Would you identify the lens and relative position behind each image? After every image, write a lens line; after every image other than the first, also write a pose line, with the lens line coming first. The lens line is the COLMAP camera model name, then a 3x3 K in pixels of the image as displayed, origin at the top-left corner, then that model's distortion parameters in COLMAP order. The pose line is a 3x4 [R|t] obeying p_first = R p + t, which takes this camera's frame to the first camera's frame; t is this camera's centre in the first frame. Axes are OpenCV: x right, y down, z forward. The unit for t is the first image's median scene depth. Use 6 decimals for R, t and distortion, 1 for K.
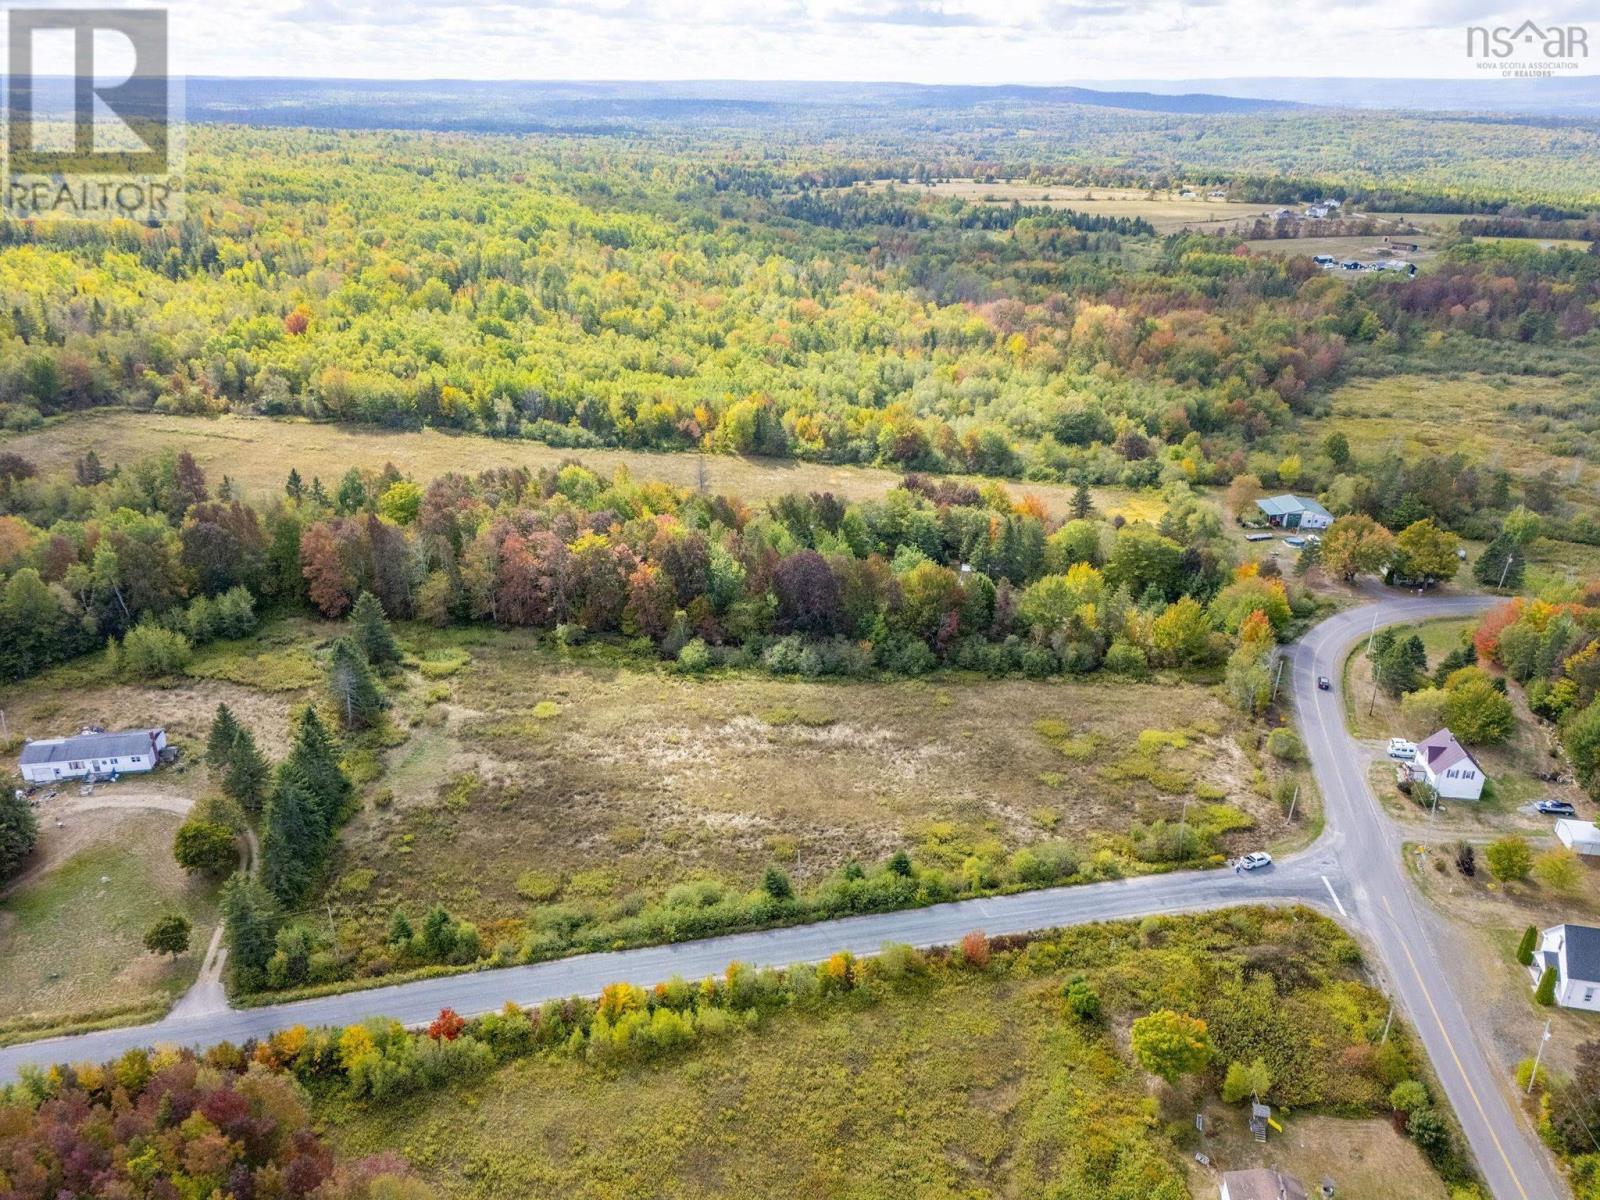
lens RADIAL K [[1190.8, 0, 790.8], [0, 1190.8, 616.9], [0, 0, 1]] dist [0.063893, -0.057529]
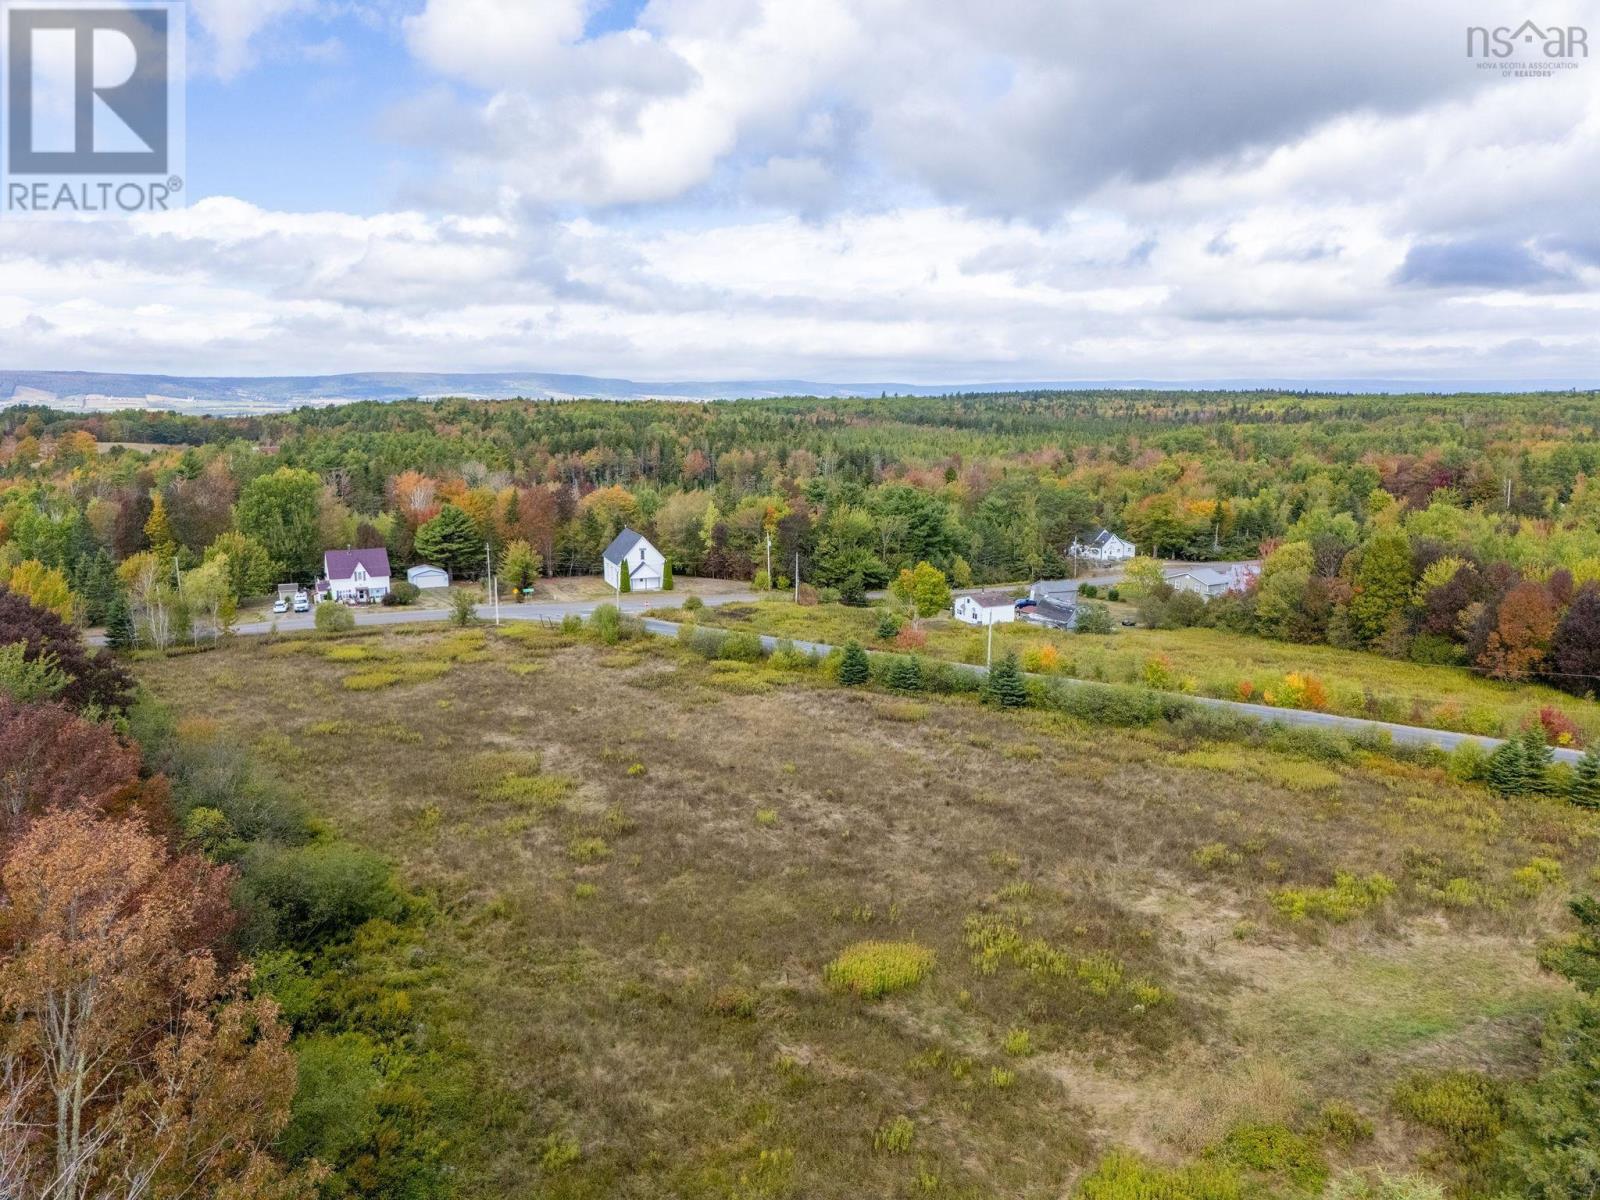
lens RADIAL K [[1190.8, 0, 811.3], [0, 1190.8, 583.3], [0, 0, 1]] dist [0.063893, -0.057529]
pose [[-0.582113, -0.132493, 0.802241, -0.439670], [0.337232, 0.858437, 0.386473, -0.122726], [-0.739878, 0.495512, -0.455026, 1.171173]]
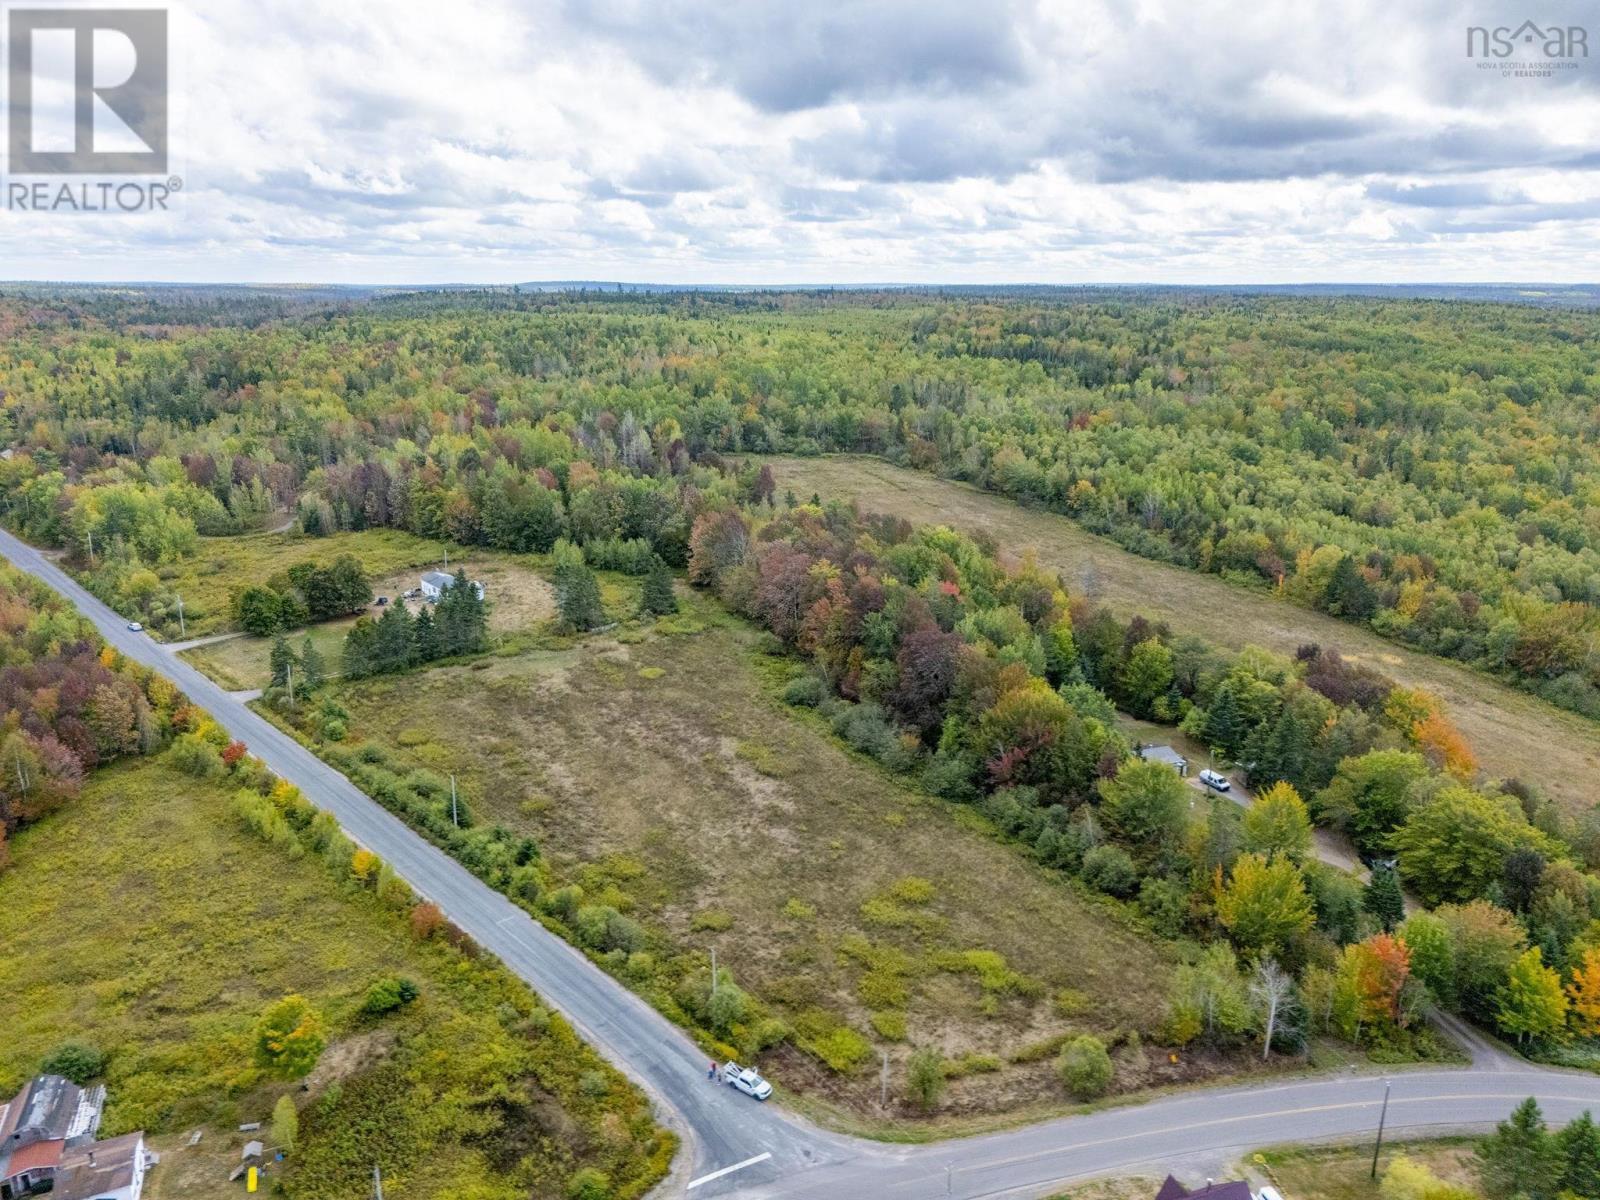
lens RADIAL K [[1190.8, 0, 794.7], [0, 1190.8, 611.1], [0, 0, 1]] dist [0.063893, -0.057529]
pose [[0.481799, 0.237563, -0.843465, 0.836738], [-0.367497, 0.928591, 0.051619, -0.088108], [0.795497, 0.285102, 0.534698, 0.517895]]
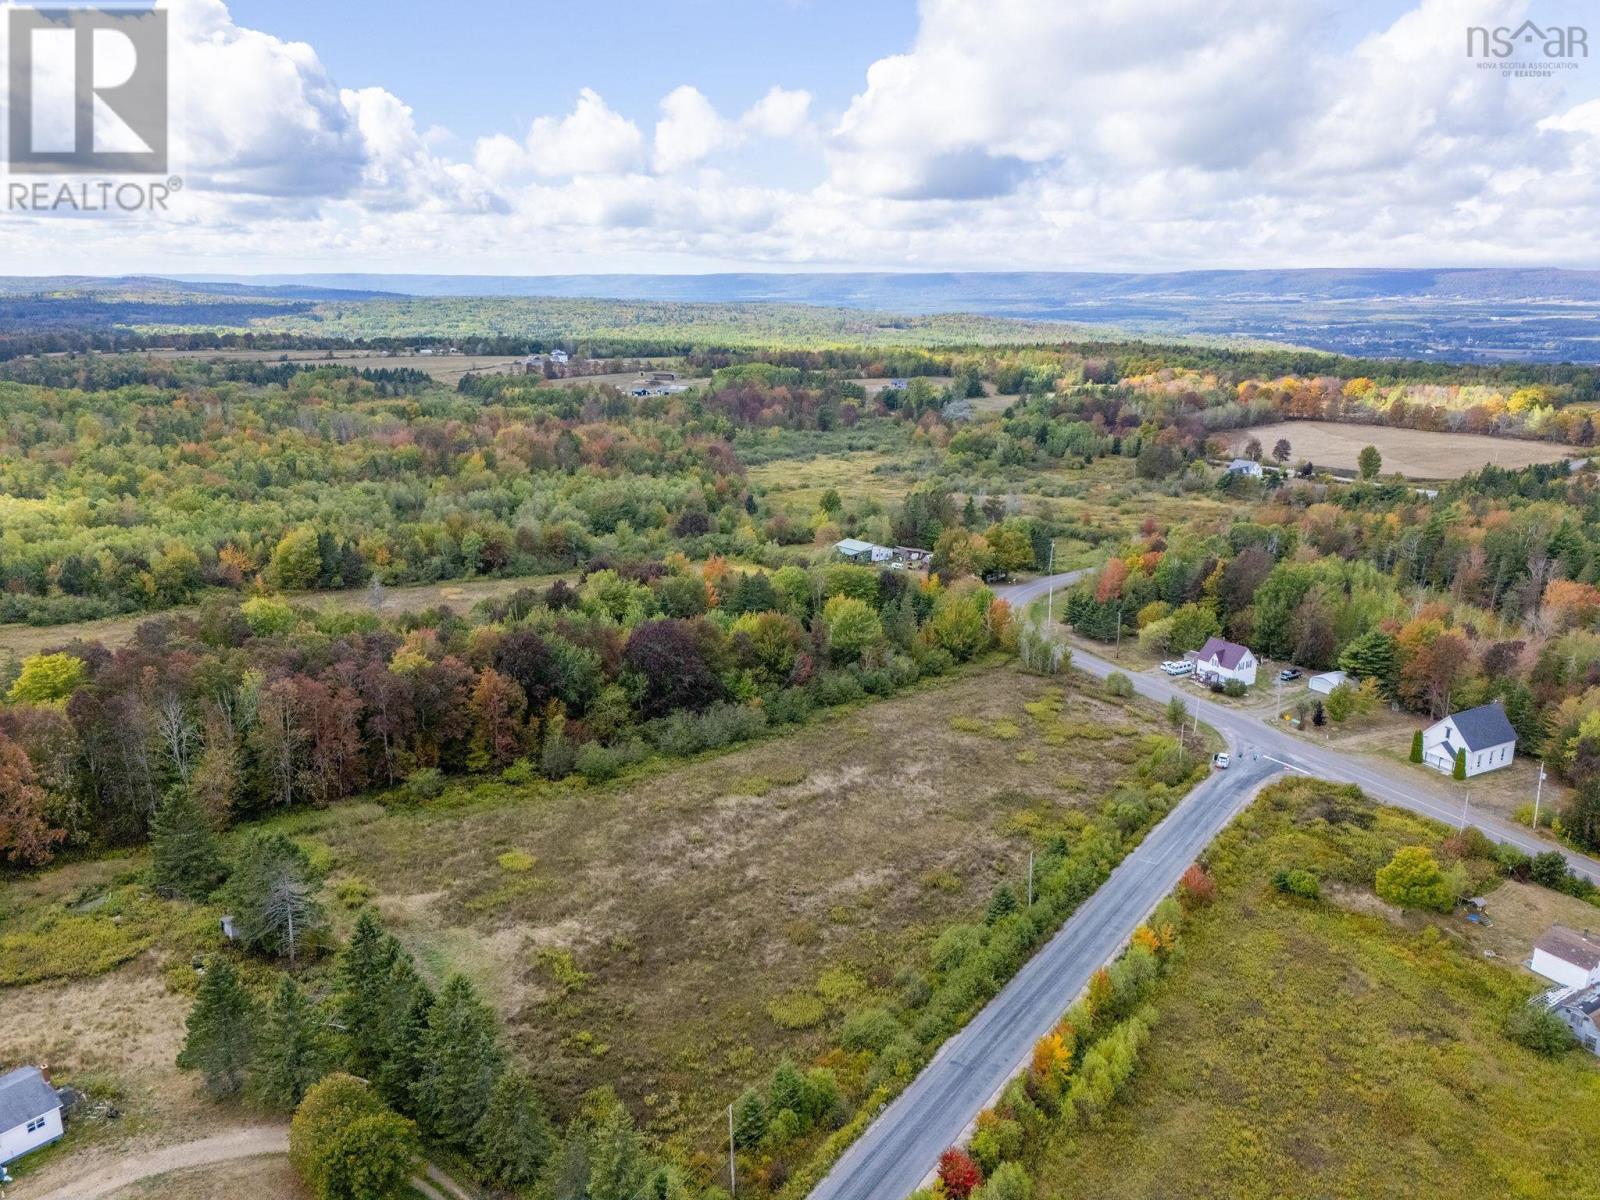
lens RADIAL K [[1190.8, 0, 799.4], [0, 1190.8, 599.8], [0, 0, 1]] dist [0.063893, -0.057529]
pose [[0.753951, -0.172796, 0.633798, -0.553494], [0.271775, 0.960396, -0.061460, 0.016248], [-0.598077, 0.218588, 0.771053, 0.299809]]
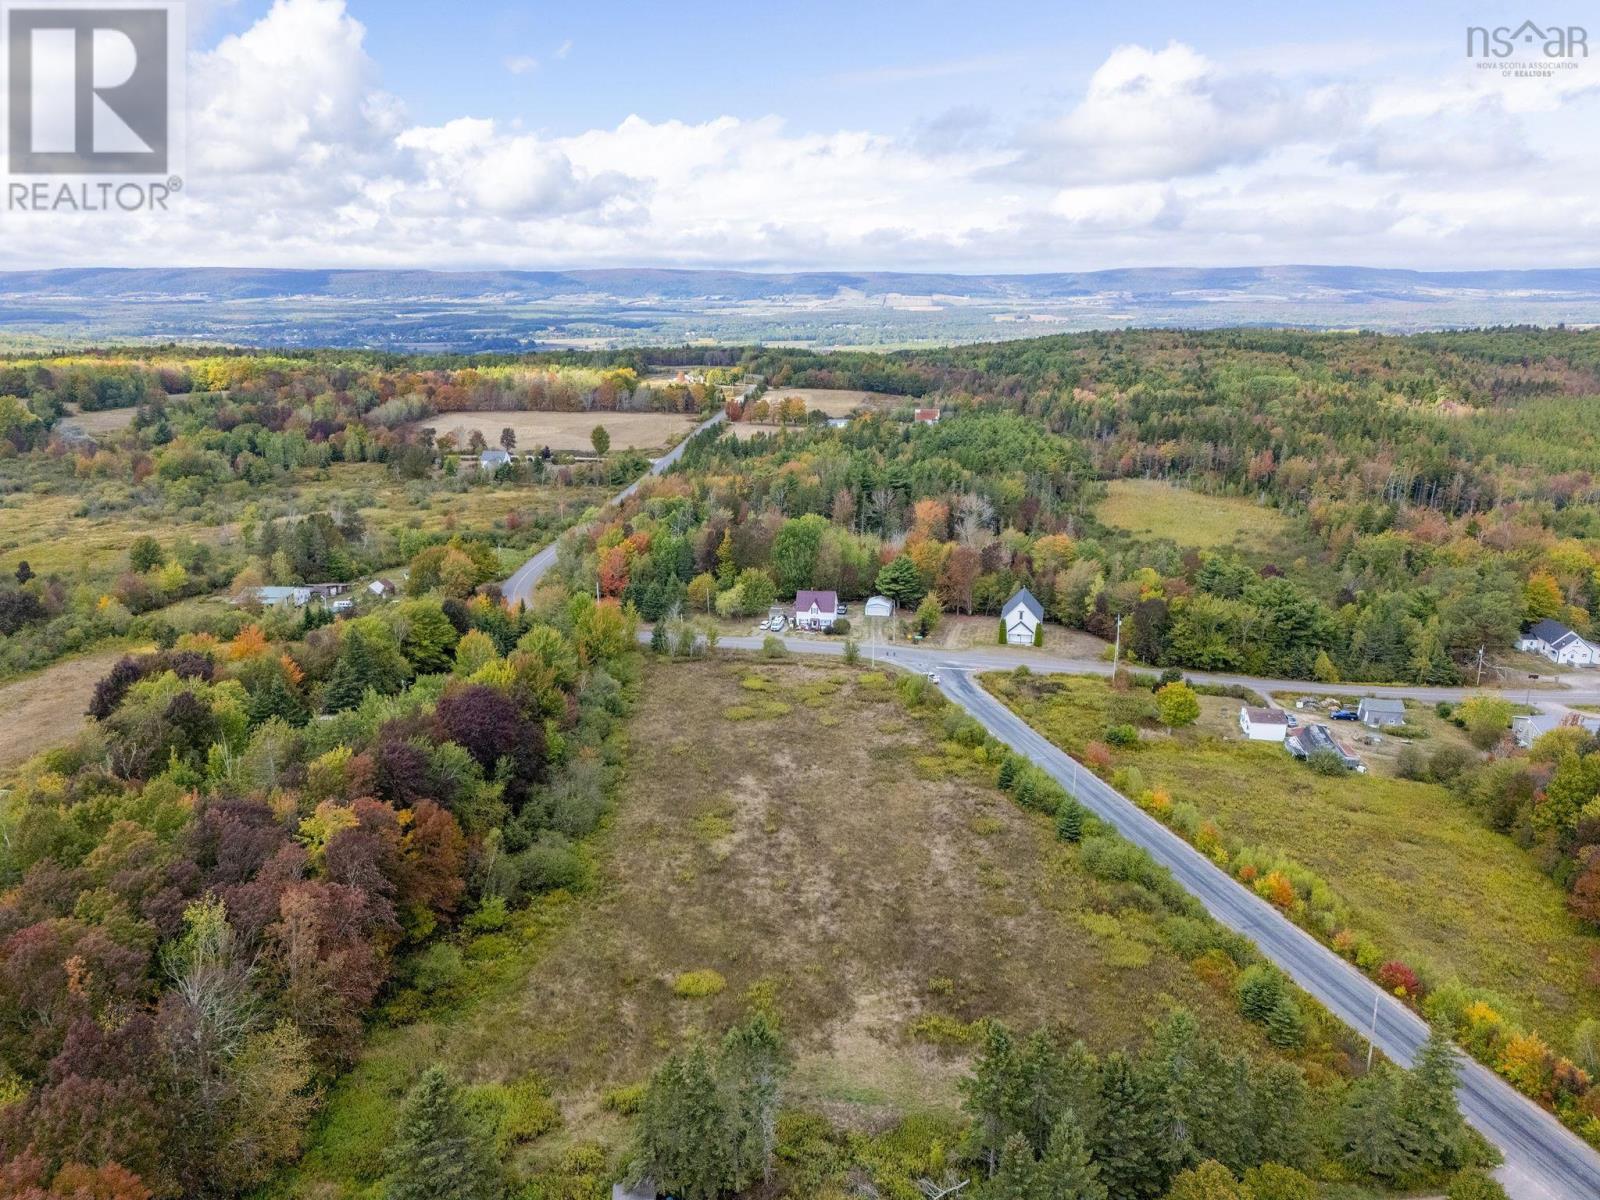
lens RADIAL K [[1190.8, 0, 803.5], [0, 1190.8, 588.8], [0, 0, 1]] dist [0.063893, -0.057529]
pose [[-0.008205, -0.255643, 0.966736, -0.791286], [0.416311, 0.878128, 0.235745, -0.232659], [-0.909185, 0.404397, 0.099222, 0.866498]]
